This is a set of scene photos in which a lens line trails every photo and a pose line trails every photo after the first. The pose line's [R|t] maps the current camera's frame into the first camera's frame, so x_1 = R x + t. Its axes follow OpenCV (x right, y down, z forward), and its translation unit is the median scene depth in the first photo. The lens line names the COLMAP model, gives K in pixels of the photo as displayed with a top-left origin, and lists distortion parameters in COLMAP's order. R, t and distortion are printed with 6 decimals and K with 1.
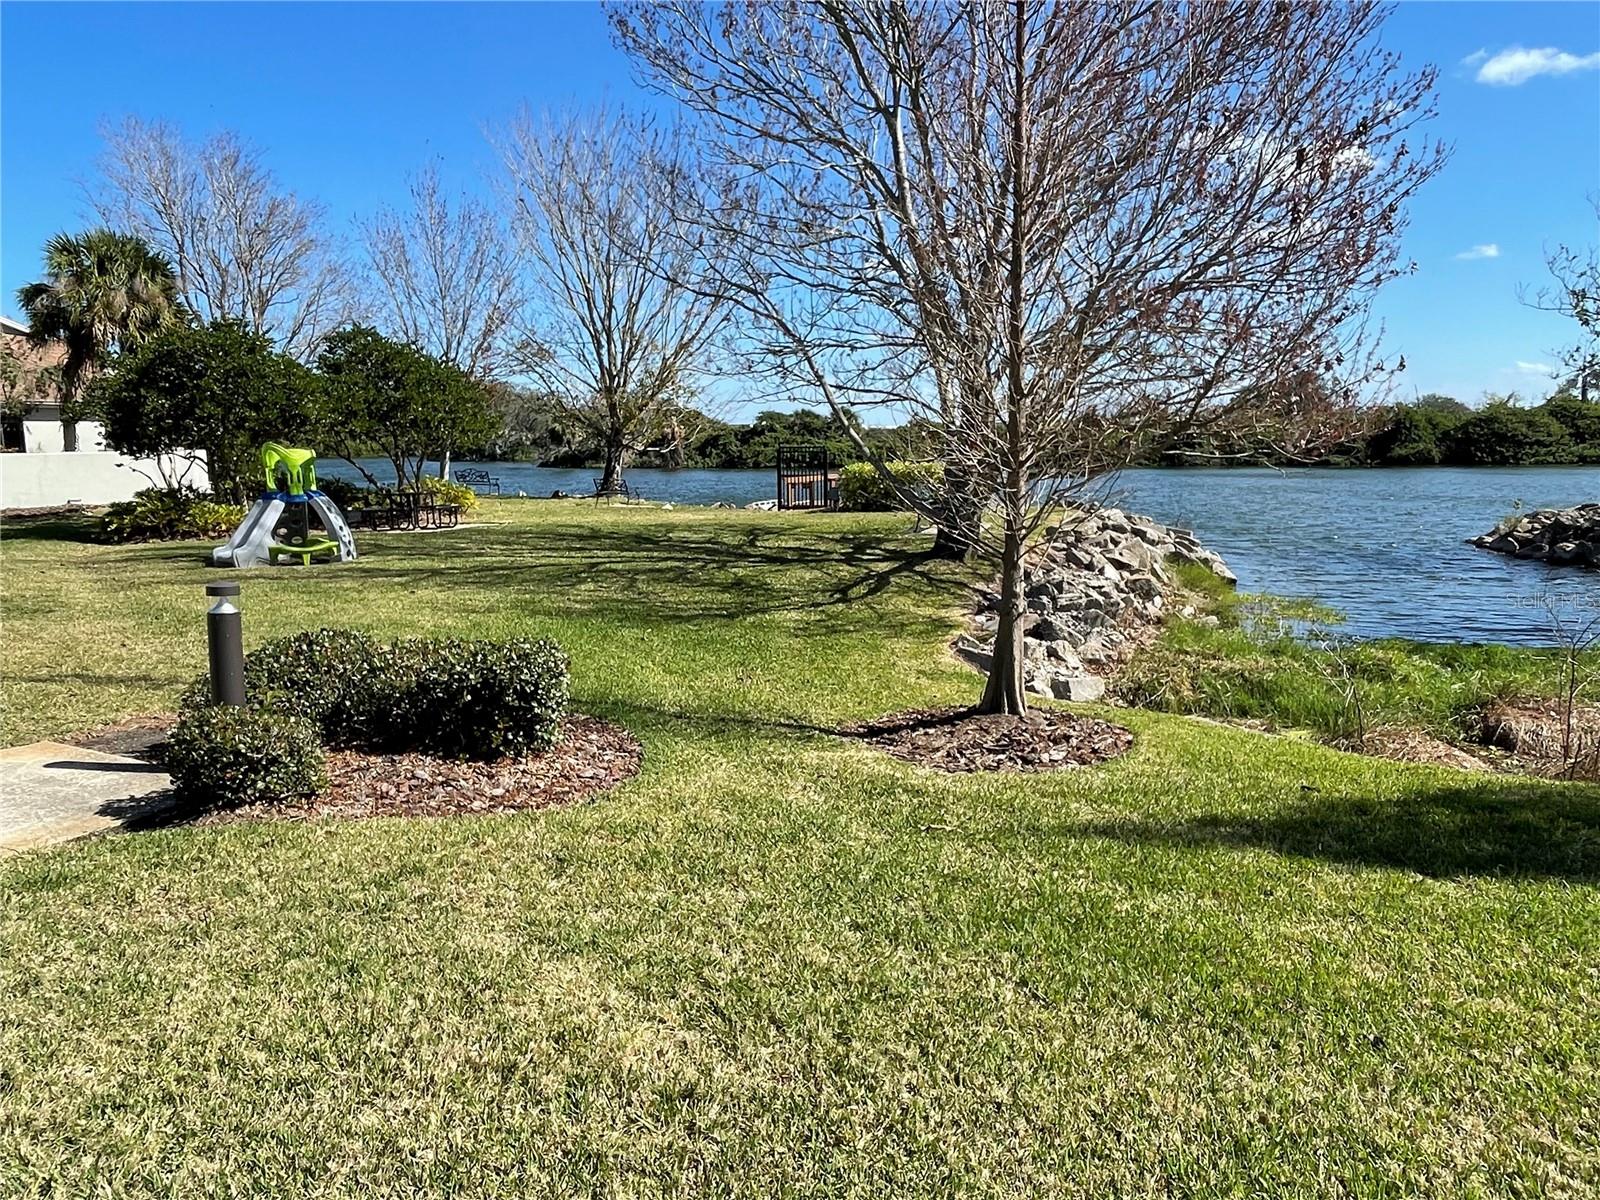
lens RADIAL K [[1132.8, 0, 799.3], [0, 1132.8, 595.5], [0, 0, 1]] dist [-0.009366, -0.002569]
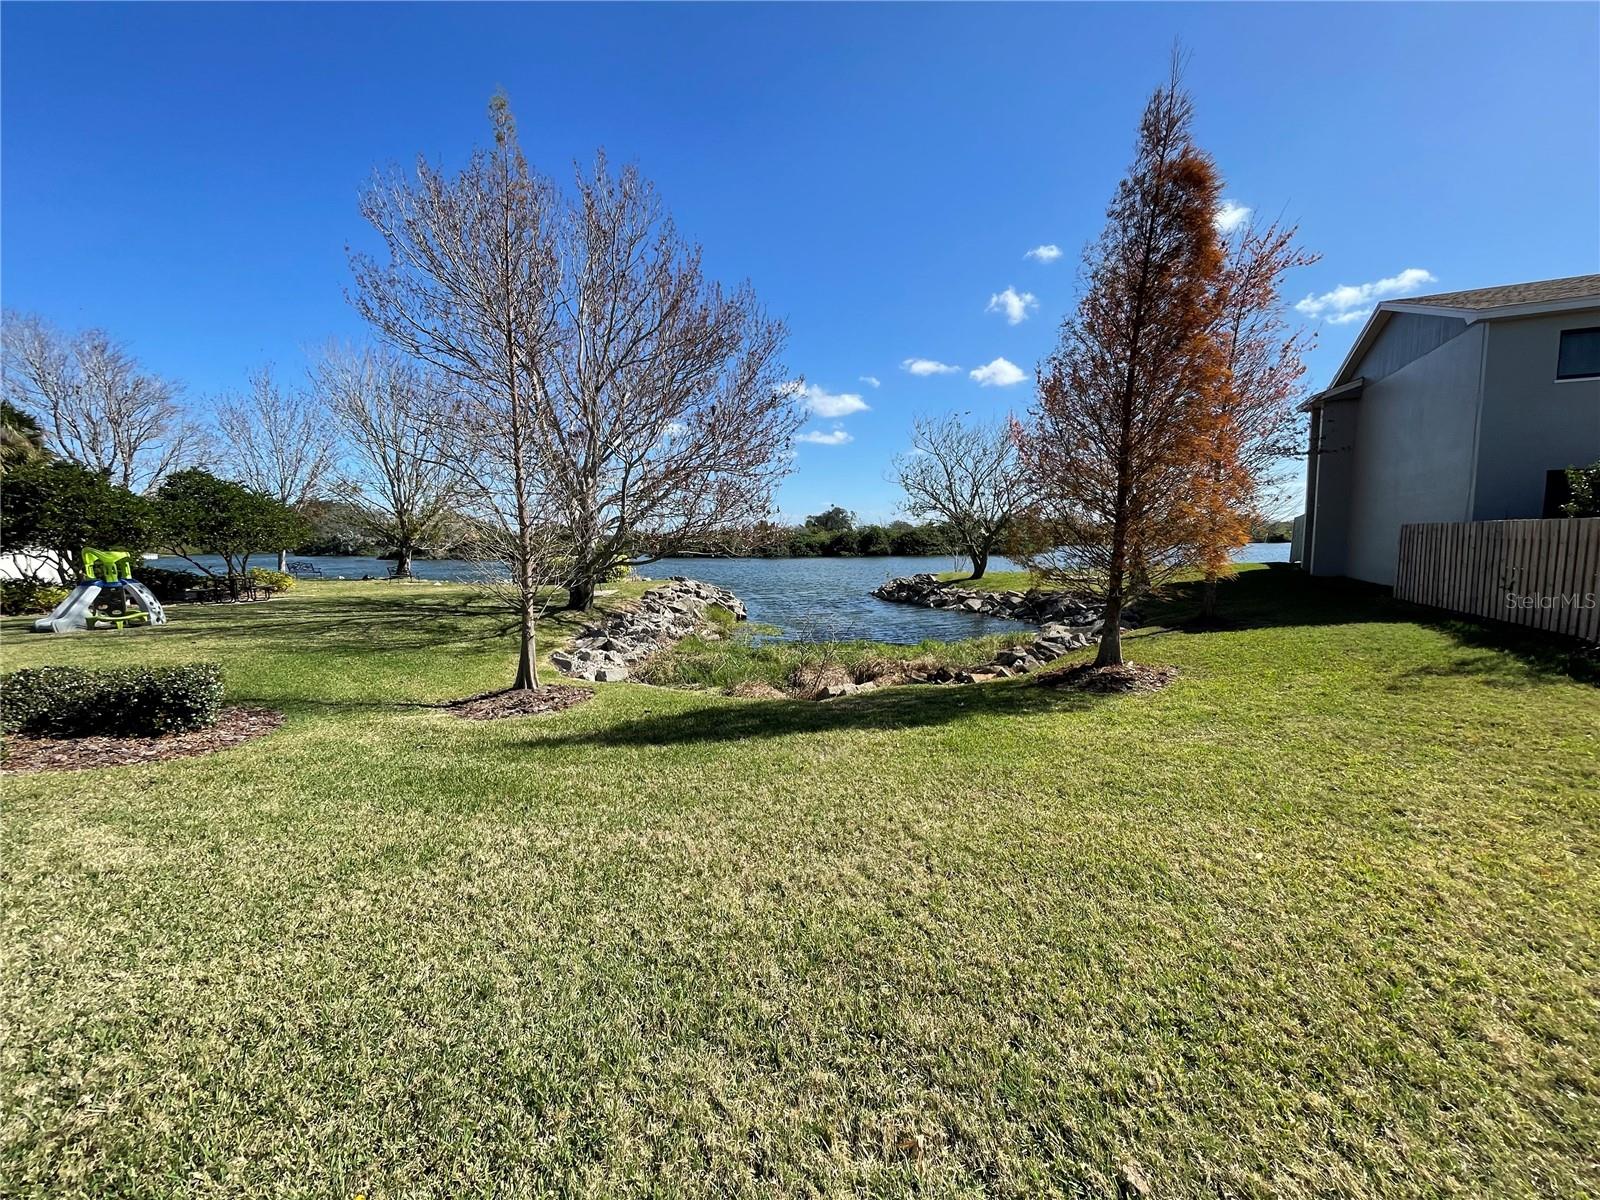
lens RADIAL K [[643.7, 0, 806.9], [0, 643.7, 601.5], [0, 0, 1]] dist [0.003590, -0.001653]
pose [[0.944493, -0.029175, 0.327234, 0.138239], [0.043475, 0.998389, -0.036470, 0.007930], [-0.325643, 0.048672, 0.944239, -0.103255]]
